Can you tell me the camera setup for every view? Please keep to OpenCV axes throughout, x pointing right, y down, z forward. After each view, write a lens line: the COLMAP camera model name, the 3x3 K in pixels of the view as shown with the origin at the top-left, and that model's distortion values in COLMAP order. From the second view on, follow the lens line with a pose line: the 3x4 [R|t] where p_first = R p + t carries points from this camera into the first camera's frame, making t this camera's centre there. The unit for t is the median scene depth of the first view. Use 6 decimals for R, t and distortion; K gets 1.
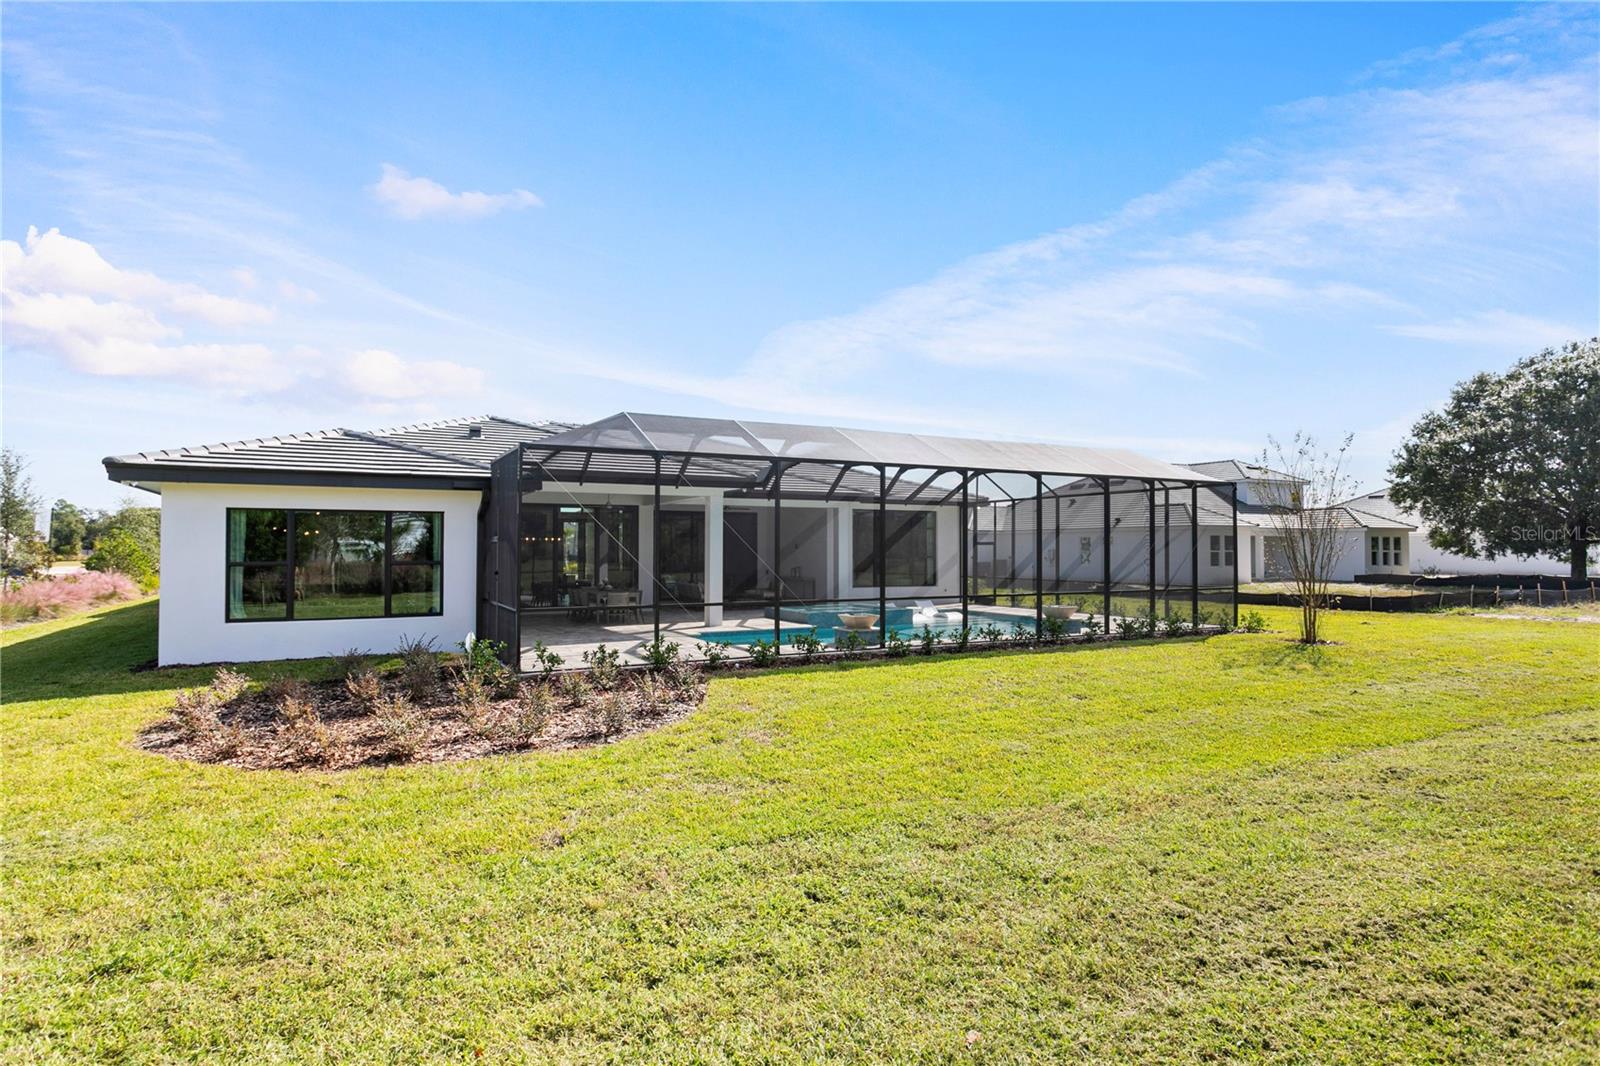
lens RADIAL K [[881.3, 0, 814.9], [0, 881.3, 545.5], [0, 0, 1]] dist [-0.004902, -0.000223]
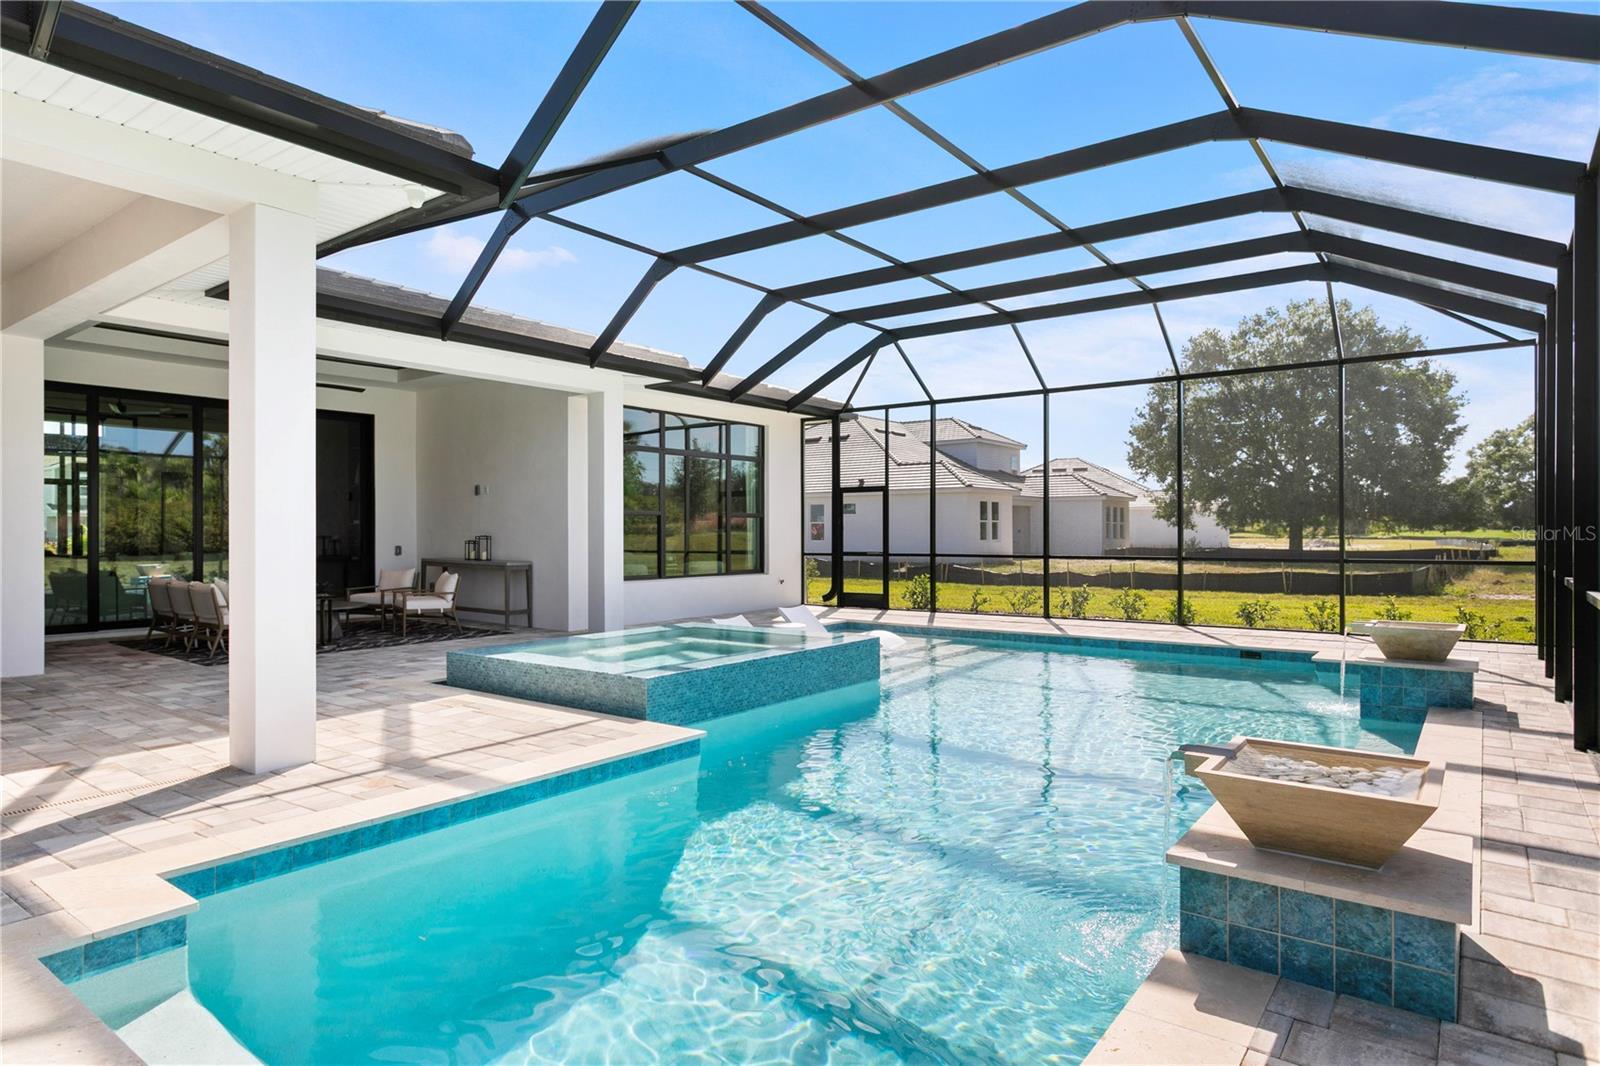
lens RADIAL K [[913.4, 0, 799.1], [0, 913.4, 529.0], [0, 0, 1]] dist [-0.005268, -0.000192]
pose [[0.904611, -0.000141, 0.426238, -0.083294], [-0.000575, 0.999999, 0.001552, 0.022851], [-0.426238, -0.001649, 0.904610, 0.611540]]
